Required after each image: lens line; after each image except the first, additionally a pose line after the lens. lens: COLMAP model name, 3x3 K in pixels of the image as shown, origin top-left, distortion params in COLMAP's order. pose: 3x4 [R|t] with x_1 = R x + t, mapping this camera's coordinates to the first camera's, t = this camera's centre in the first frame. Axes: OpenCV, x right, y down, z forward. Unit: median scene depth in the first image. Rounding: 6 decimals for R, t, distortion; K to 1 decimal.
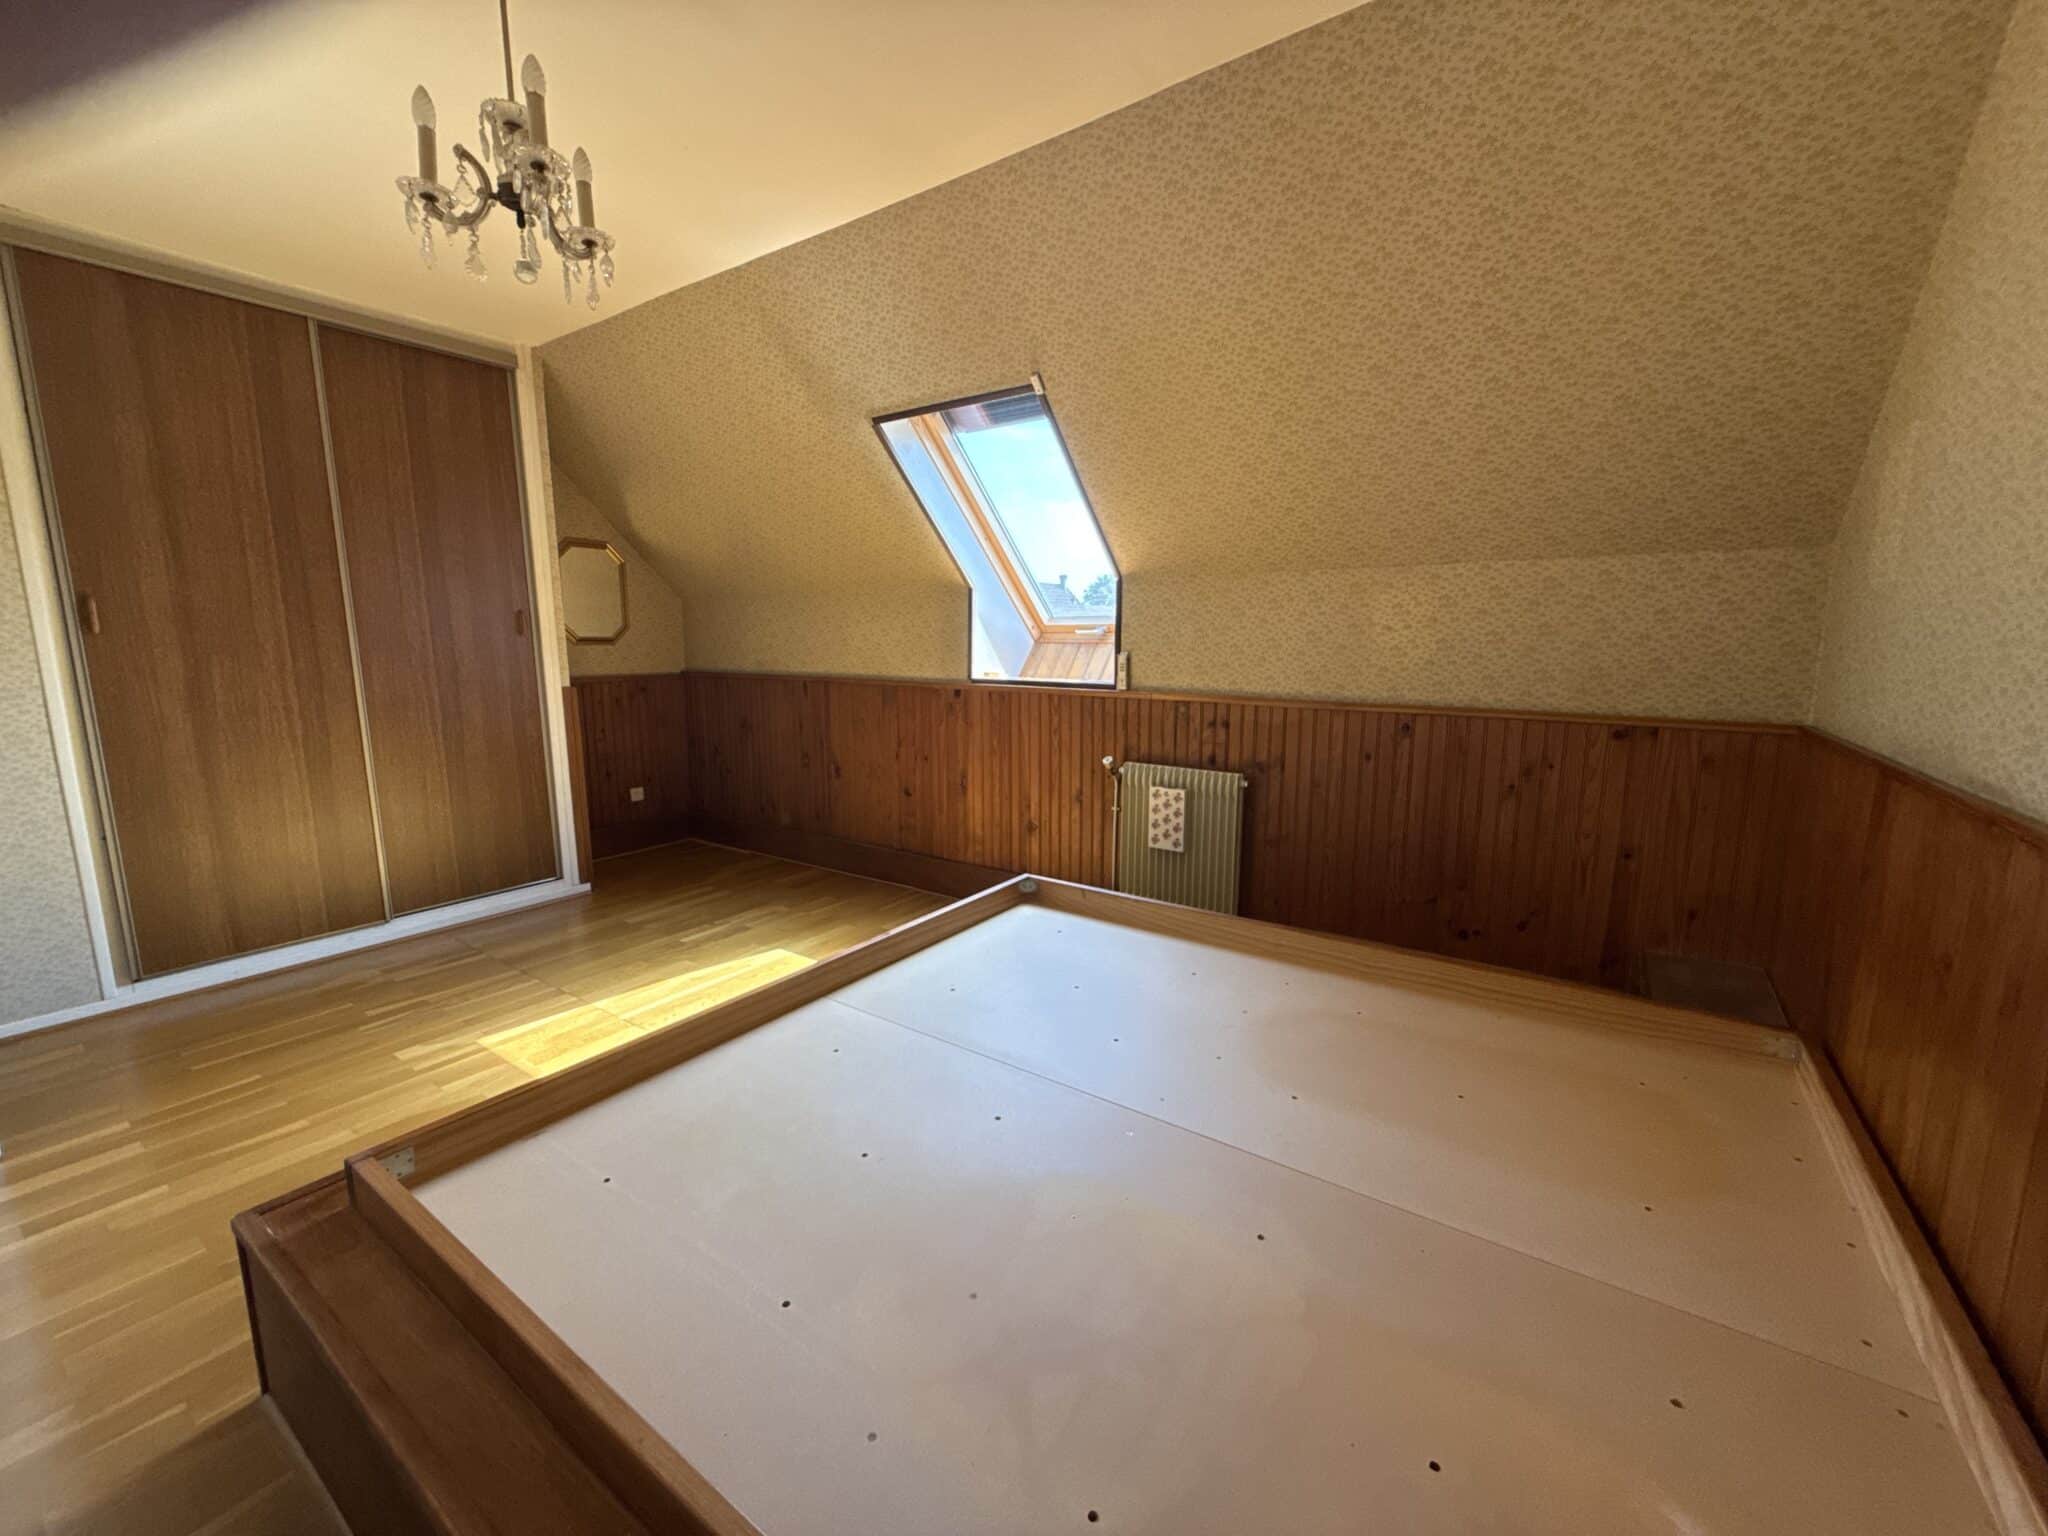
lens RADIAL K [[823.2, 0, 1024.0], [0, 823.2, 768.0], [0, 0, 1]] dist [0.001149, 0.000267]
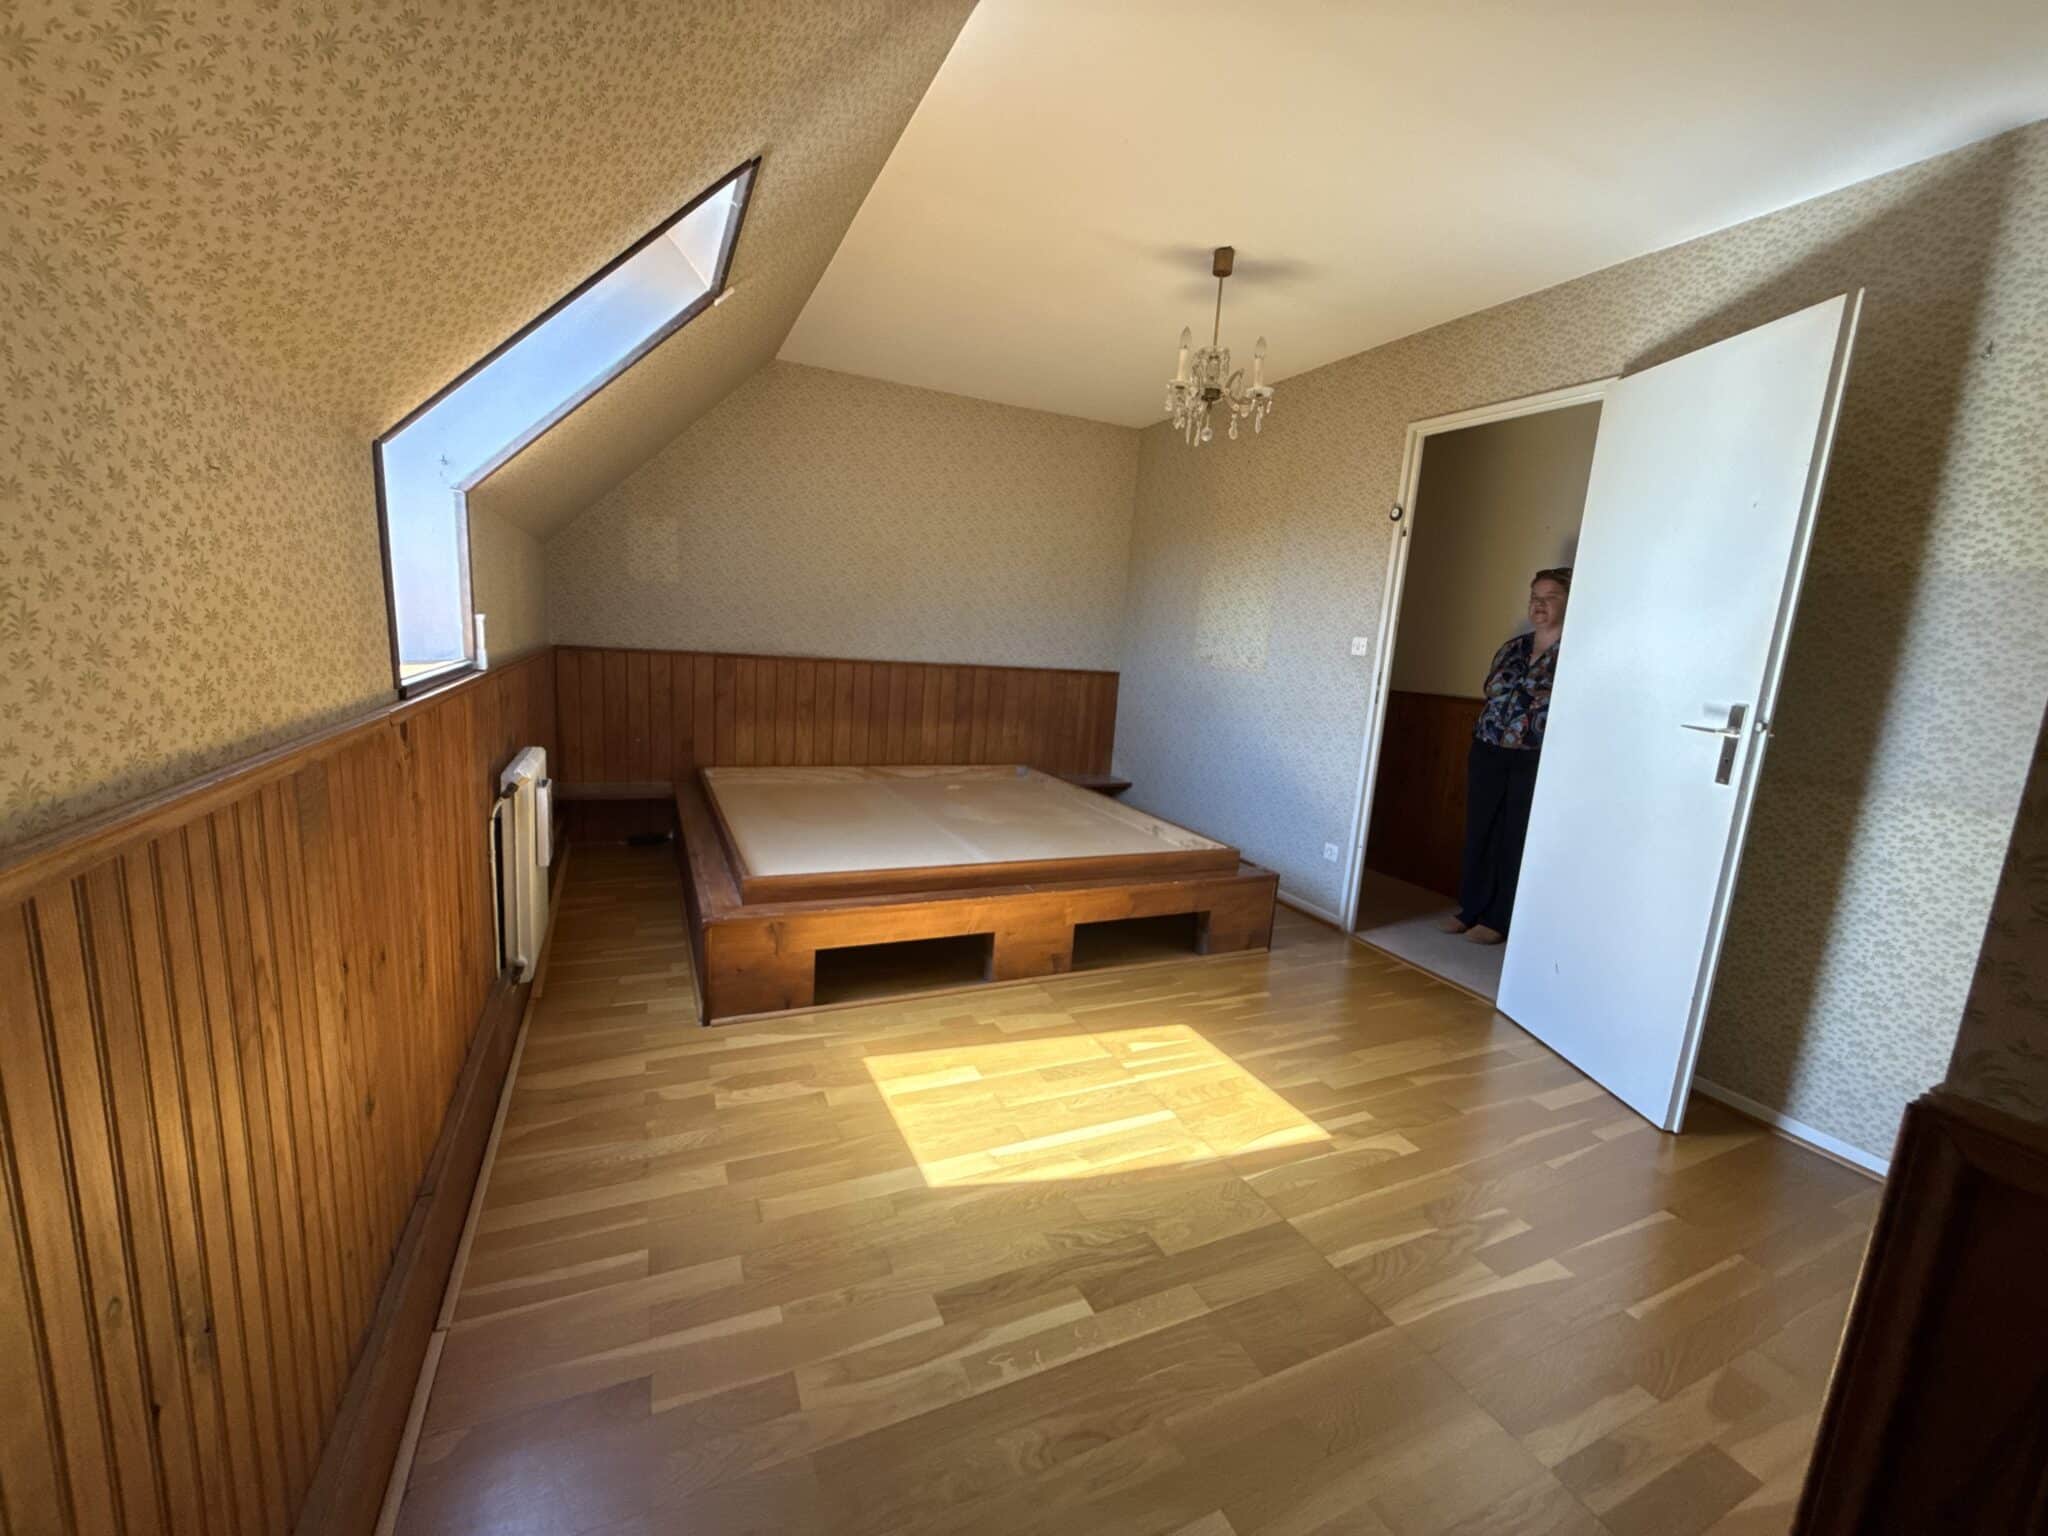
lens RADIAL K [[823.2, 0, 1024.0], [0, 823.2, 768.0], [0, 0, 1]] dist [0.001149, 0.000267]
pose [[-0.865149, -0.137751, 0.482226, -0.603409], [0.014291, 0.954377, 0.298263, -0.219279], [-0.501311, 0.264933, -0.823709, 1.406540]]
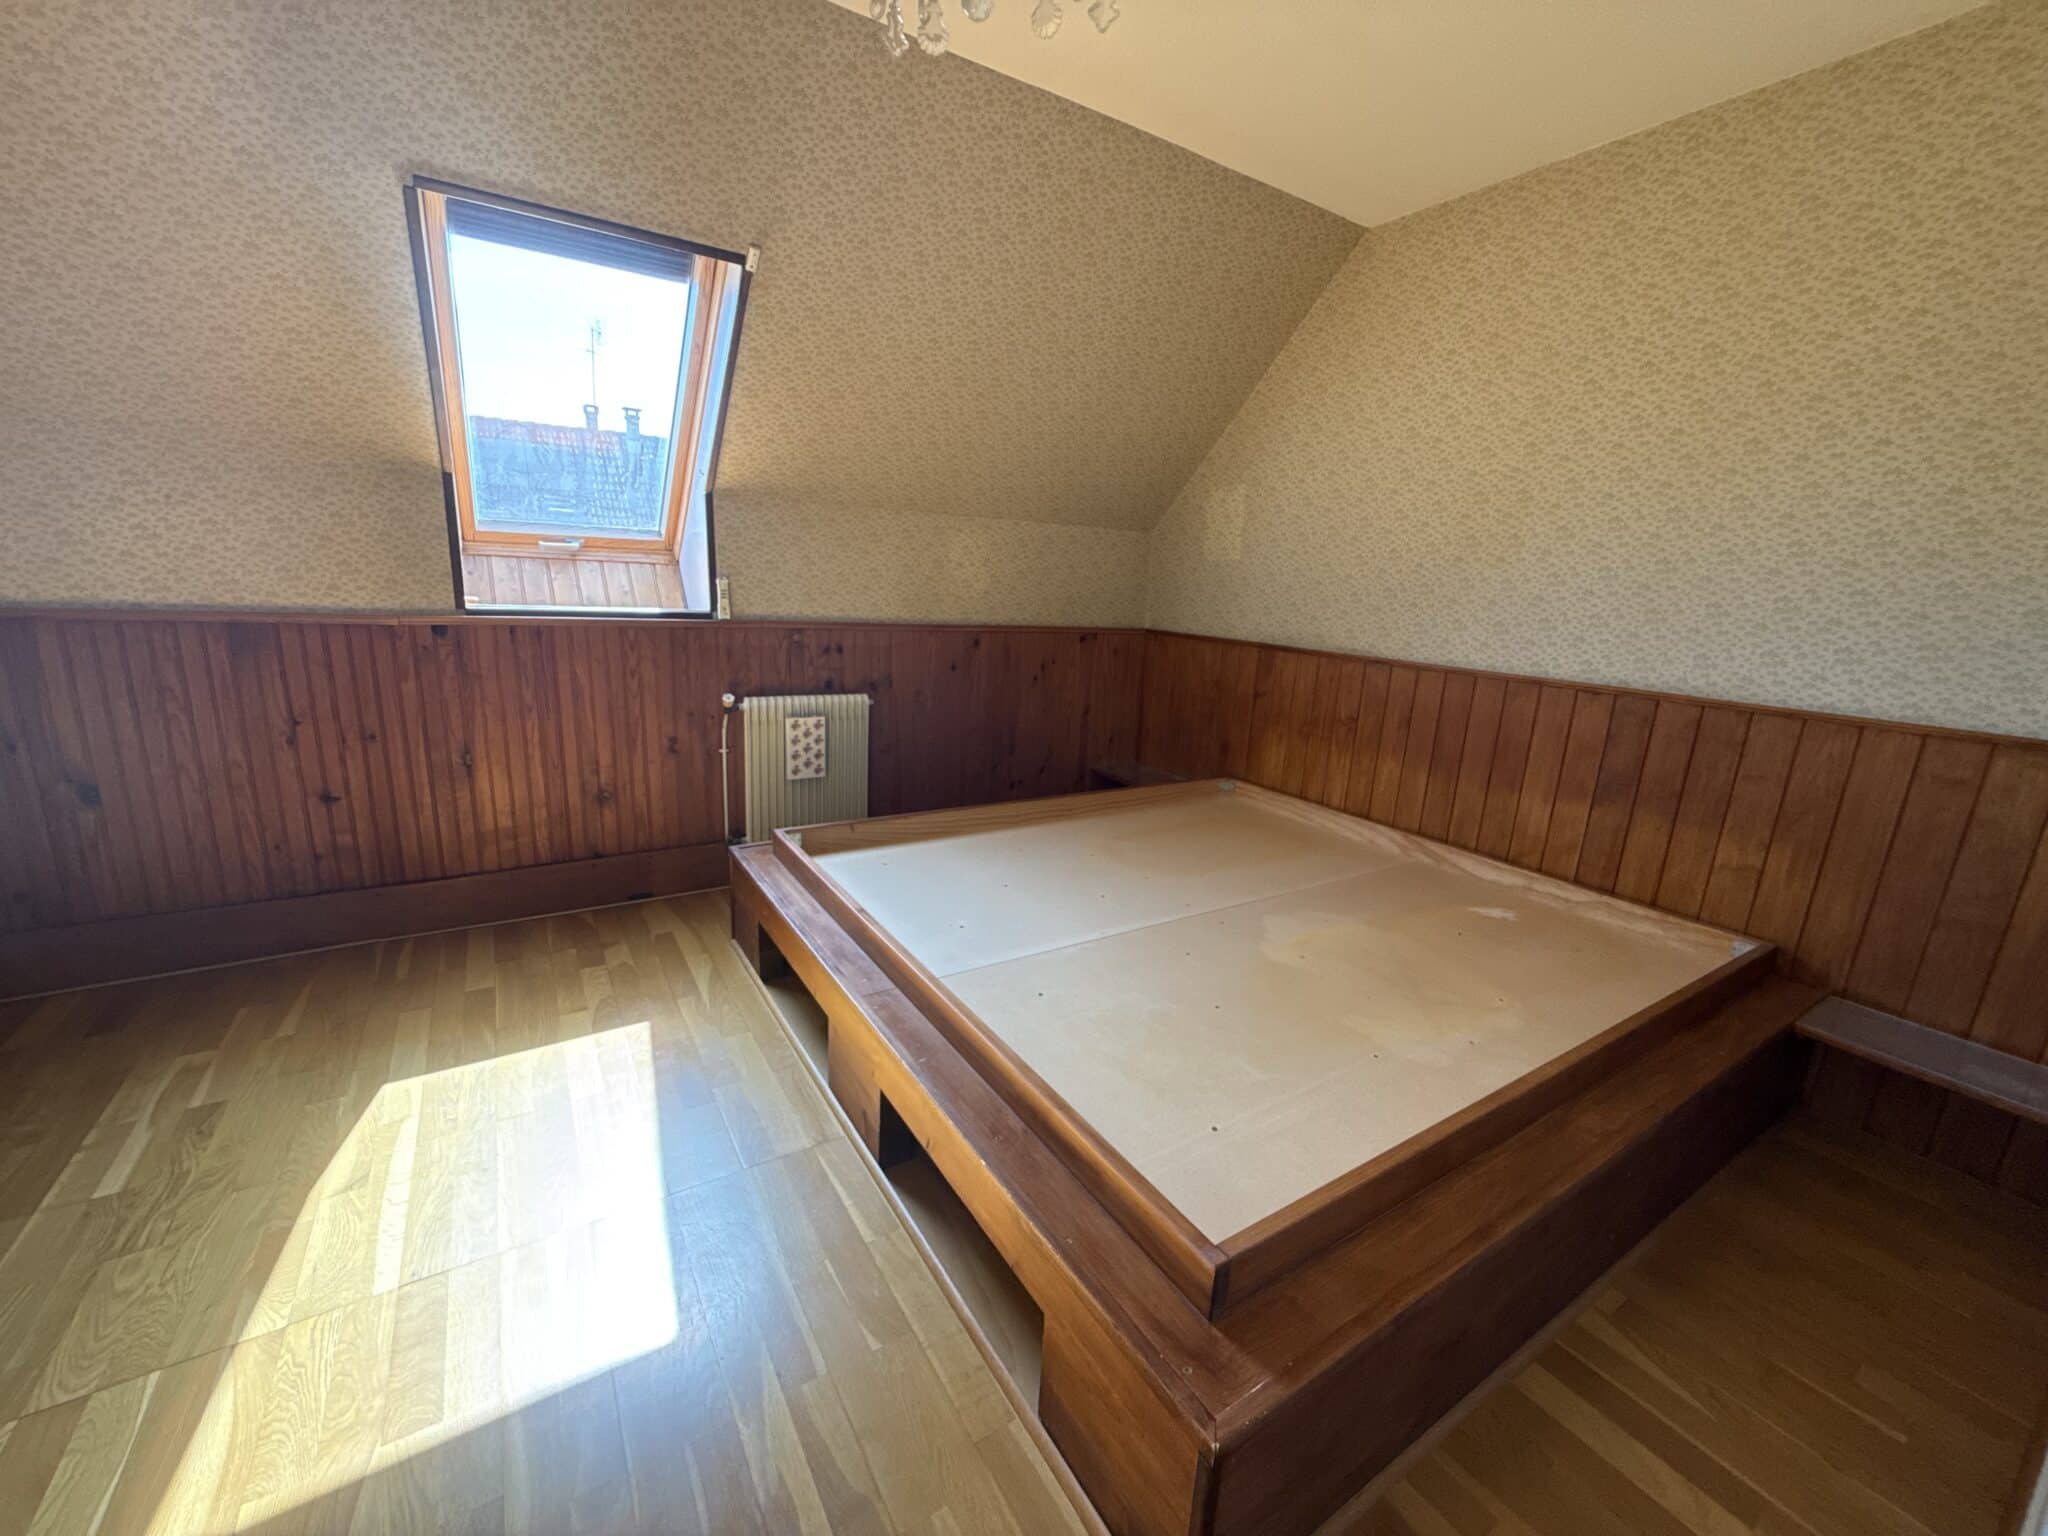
lens RADIAL K [[823.2, 0, 1024.0], [0, 823.2, 768.0], [0, 0, 1]] dist [0.001149, 0.000267]
pose [[0.380978, -0.193926, 0.904018, -0.636962], [0.097609, 0.980728, 0.169246, -0.058119], [-0.919418, 0.023761, 0.392564, 0.360354]]
